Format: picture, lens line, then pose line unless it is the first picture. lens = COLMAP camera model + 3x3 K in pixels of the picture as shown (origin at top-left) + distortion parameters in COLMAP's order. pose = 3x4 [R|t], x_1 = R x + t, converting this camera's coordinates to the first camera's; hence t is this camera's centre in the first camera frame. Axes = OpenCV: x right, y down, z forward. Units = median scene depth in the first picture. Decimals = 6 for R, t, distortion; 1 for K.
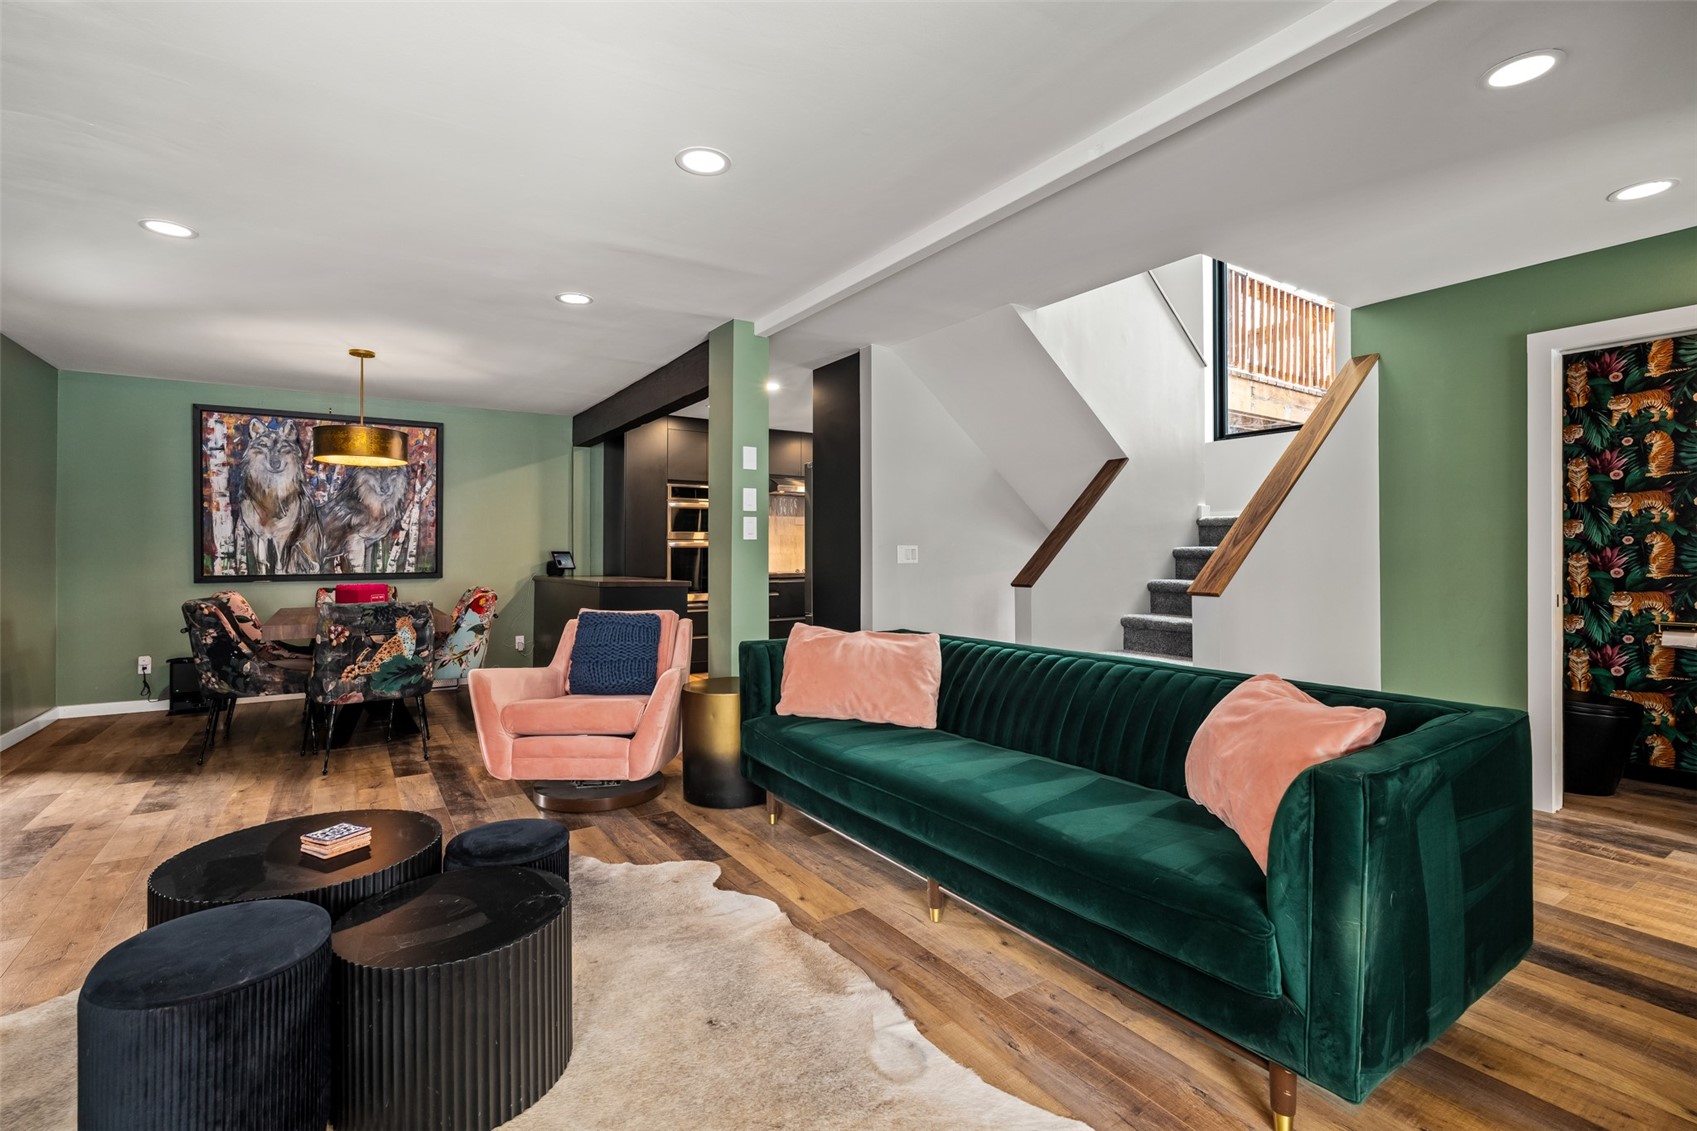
lens RADIAL K [[755.1, 0, 837.1], [0, 755.1, 542.0], [0, 0, 1]] dist [-0.002699, -0.001284]
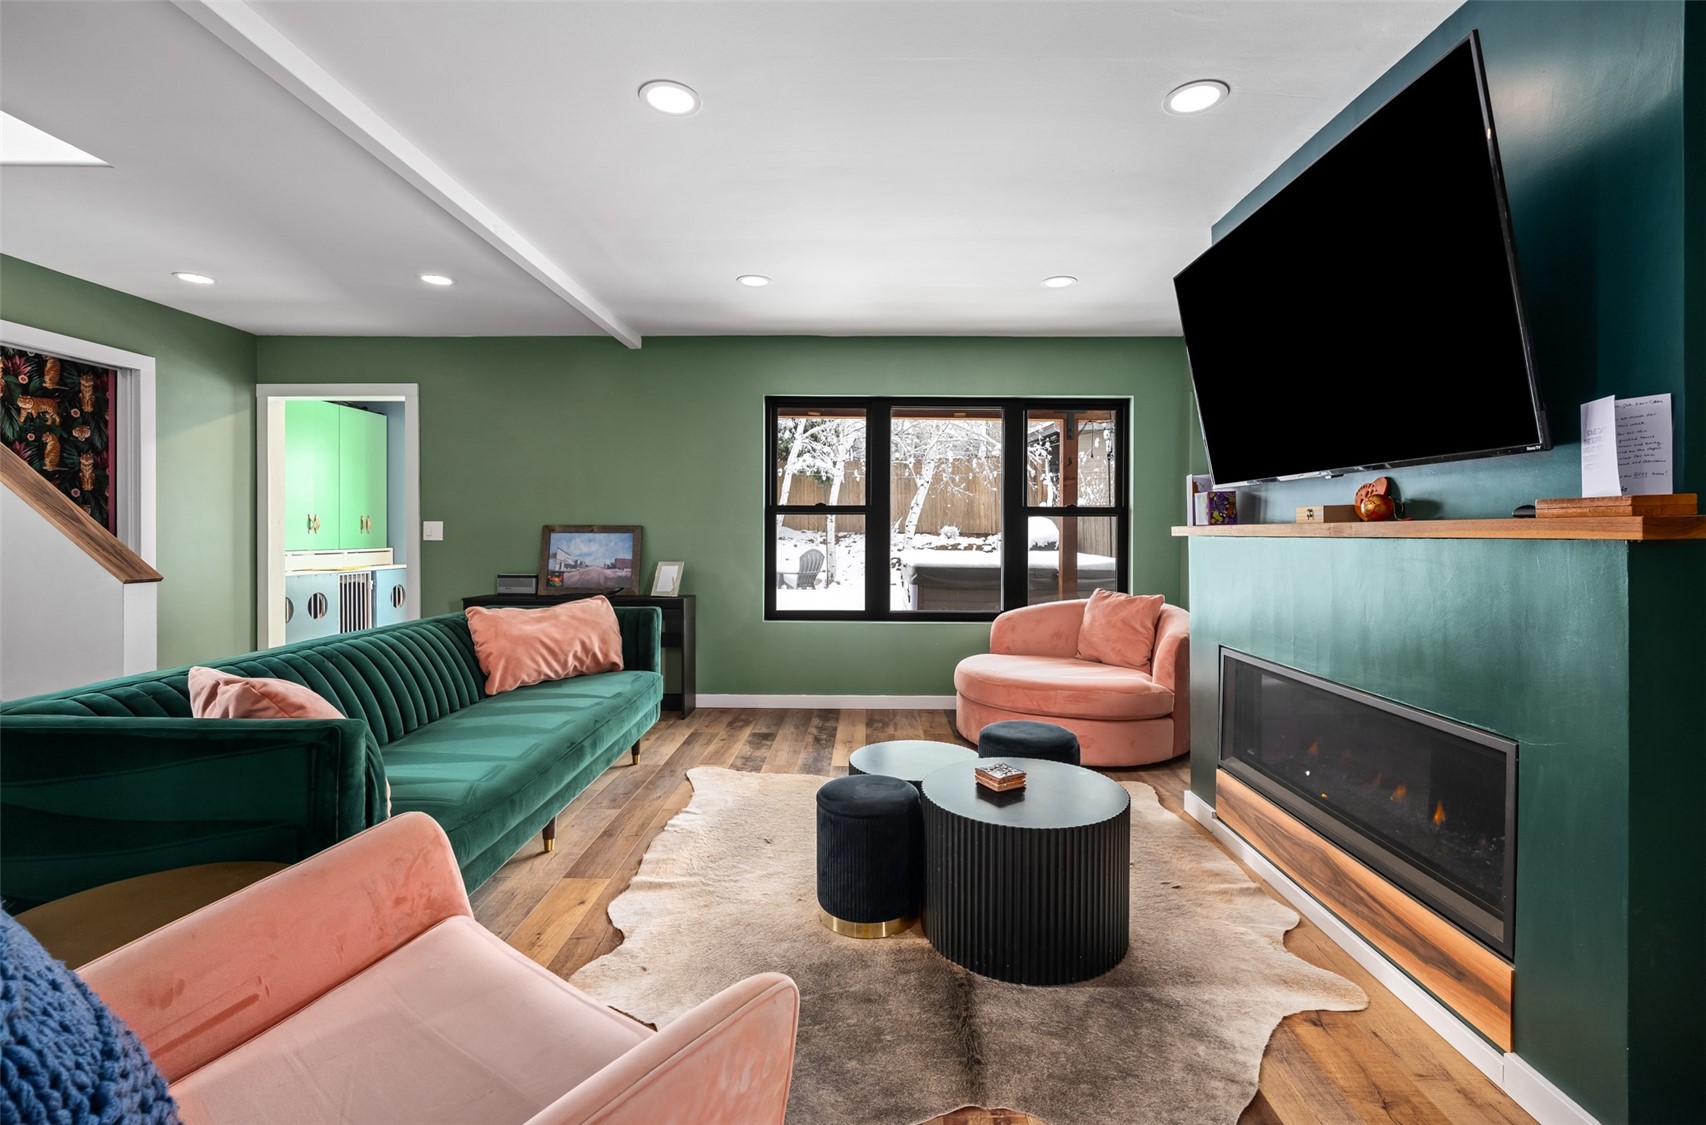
lens RADIAL K [[759.1, 0, 877.7], [0, 759.1, 533.8], [0, 0, 1]] dist [-0.002699, -0.001284]
pose [[-0.839225, -0.002750, 0.543778, -0.367779], [-0.007046, 0.999958, -0.005818, 0.007329], [-0.543739, -0.008714, -0.839209, 0.677778]]
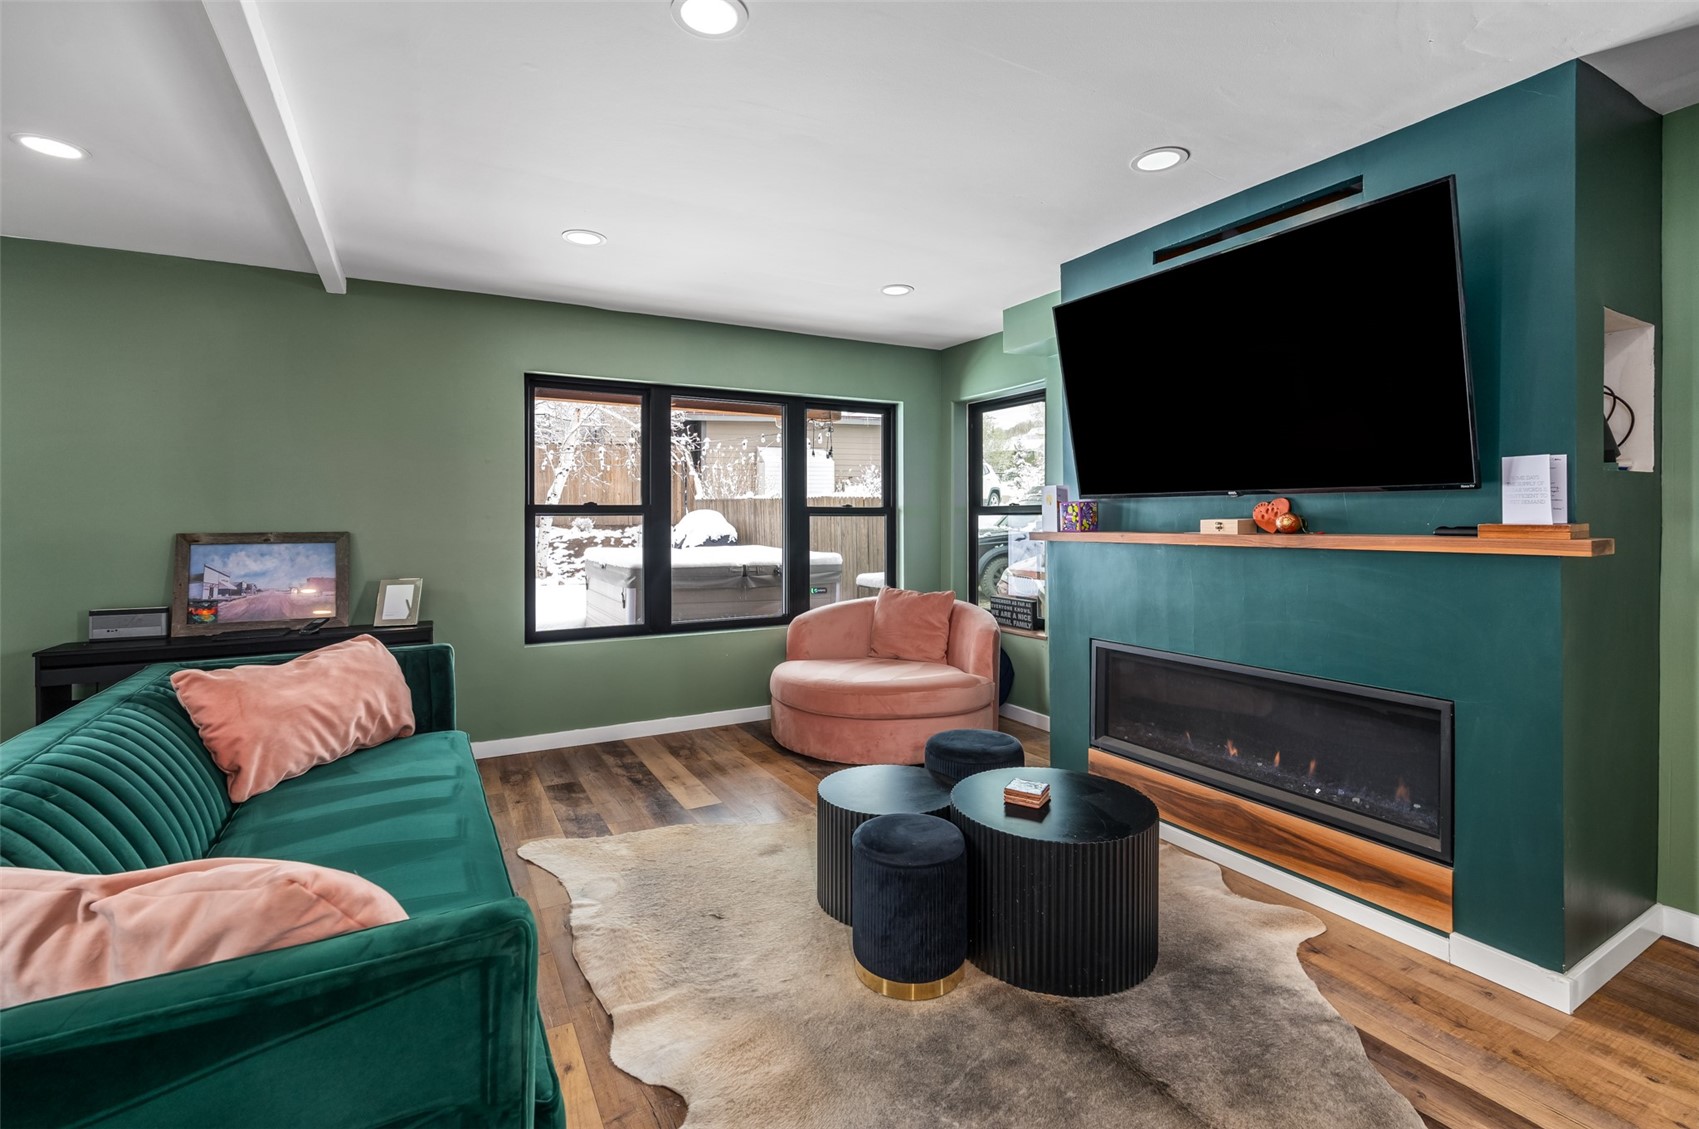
lens RADIAL K [[756.0, 0, 858.0], [0, 756.0, 523.4], [0, 0, 1]] dist [-0.002699, -0.001284]
pose [[-0.997910, 0.004551, 0.064454, -0.152678], [0.004282, 0.999982, -0.004302, -0.007517], [-0.064472, -0.004017, -0.997911, 0.708535]]
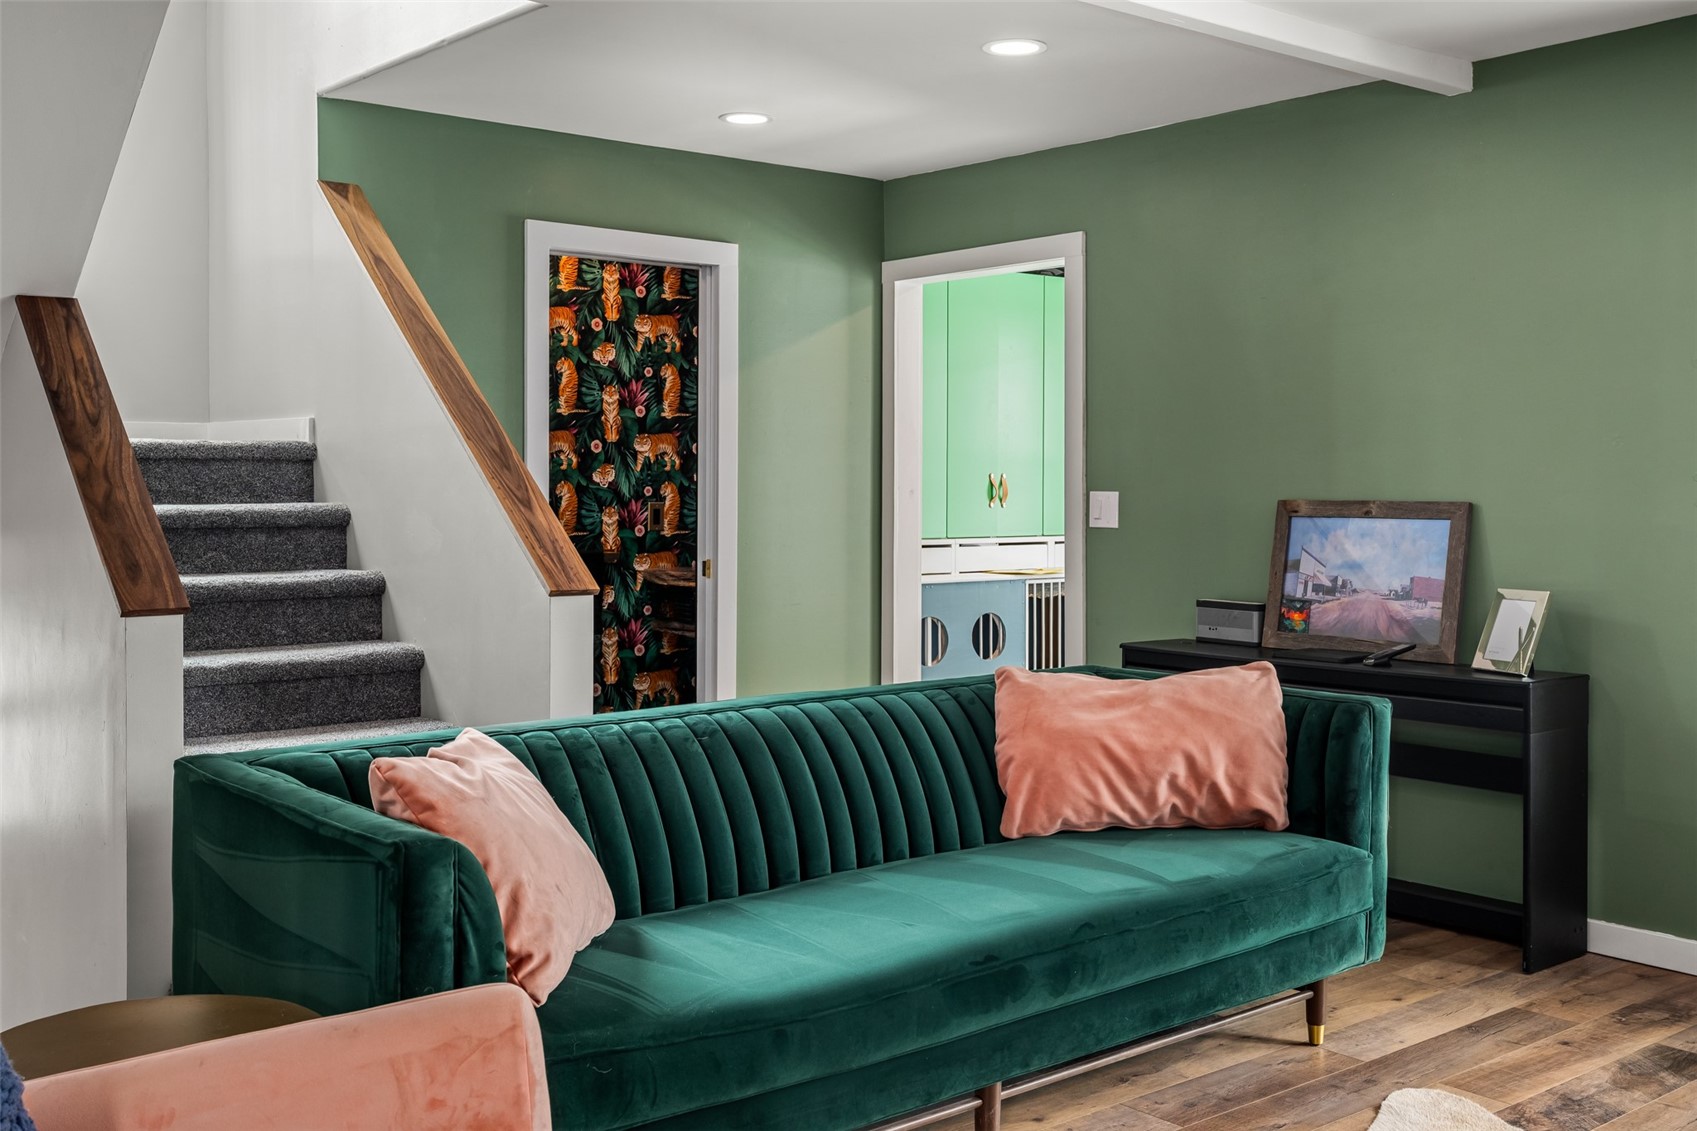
lens RADIAL K [[1737.1, 0, 833.2], [0, 1737.1, 484.7], [0, 0, 1]] dist [-0.002535, 0.000000]
pose [[-0.108904, -0.002183, 0.994050, -0.480526], [-0.010005, 0.999949, 0.001100, -0.011088], [-0.994002, -0.009826, -0.108921, 0.507850]]
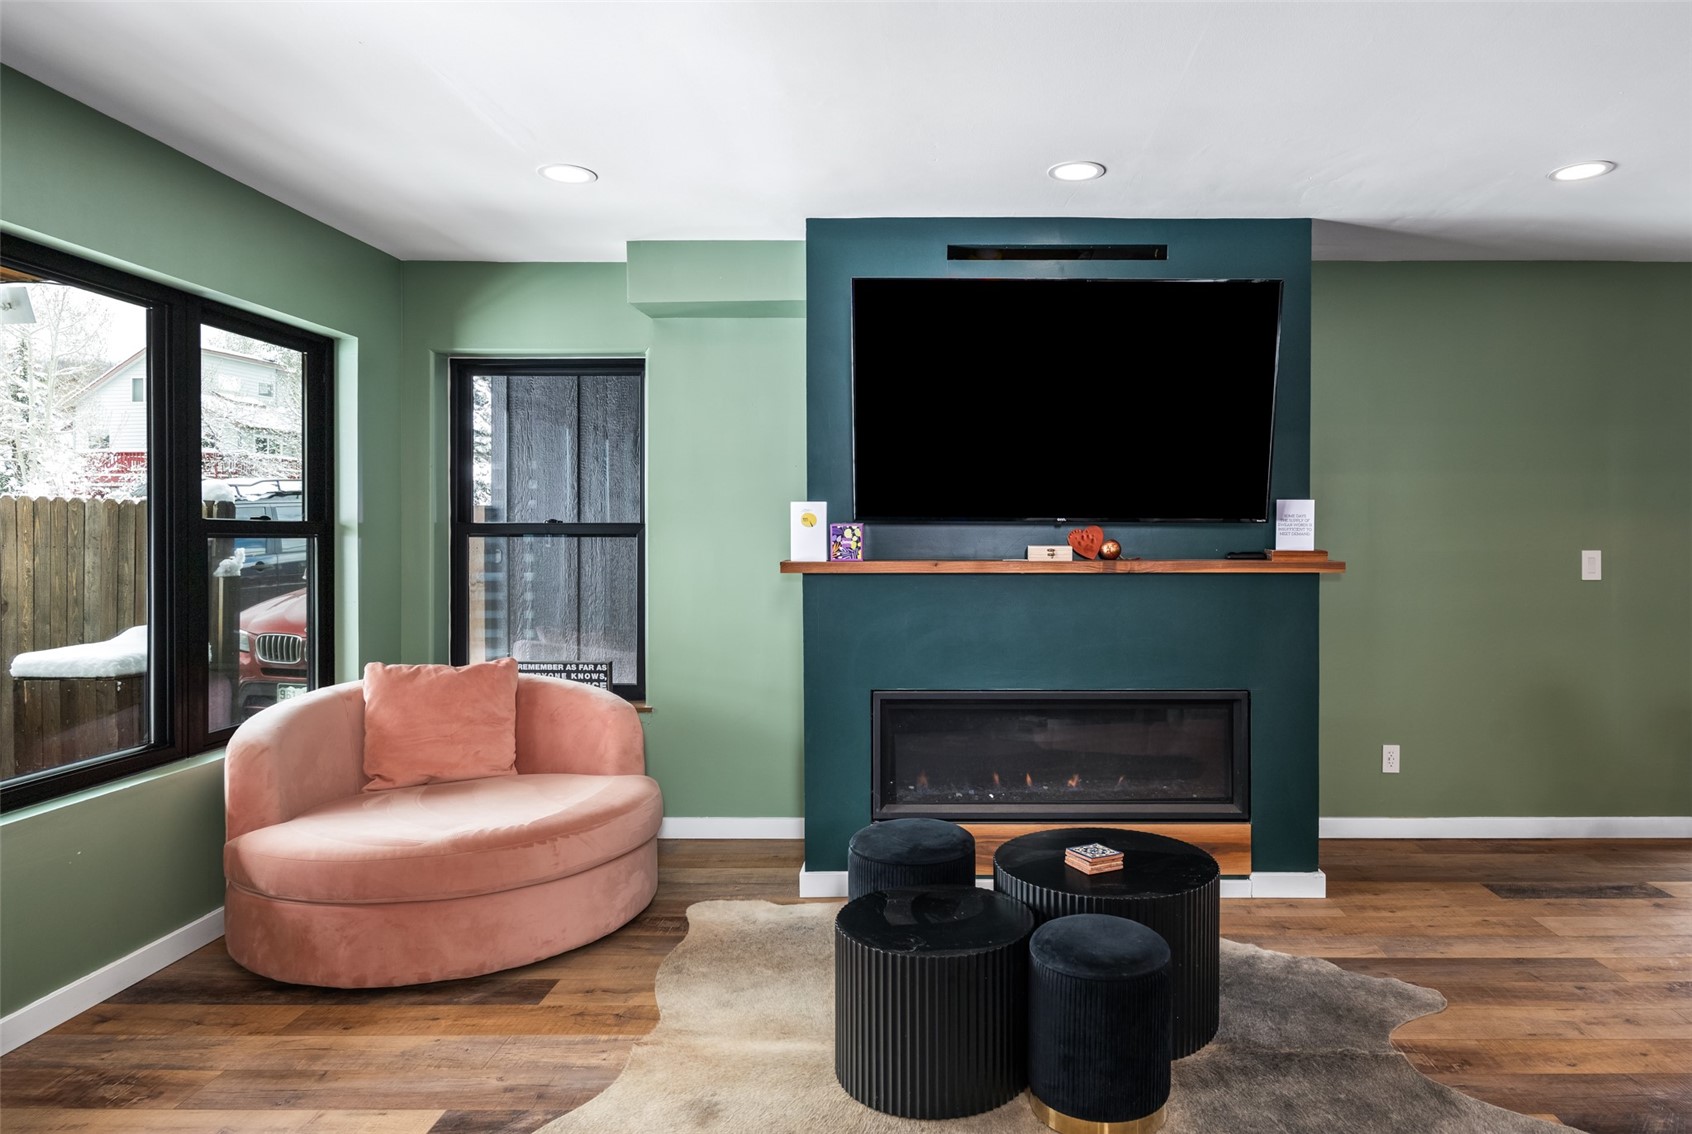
lens RADIAL K [[1017.9, 0, 931.9], [0, 1017.9, 533.9], [0, 0, 1]] dist [-0.018184, -0.000837]
pose [[-0.559505, 0.000180, -0.828827, 0.199790], [0.009356, 0.999938, -0.006099, -0.015010], [0.828774, -0.011167, -0.559472, 0.516193]]
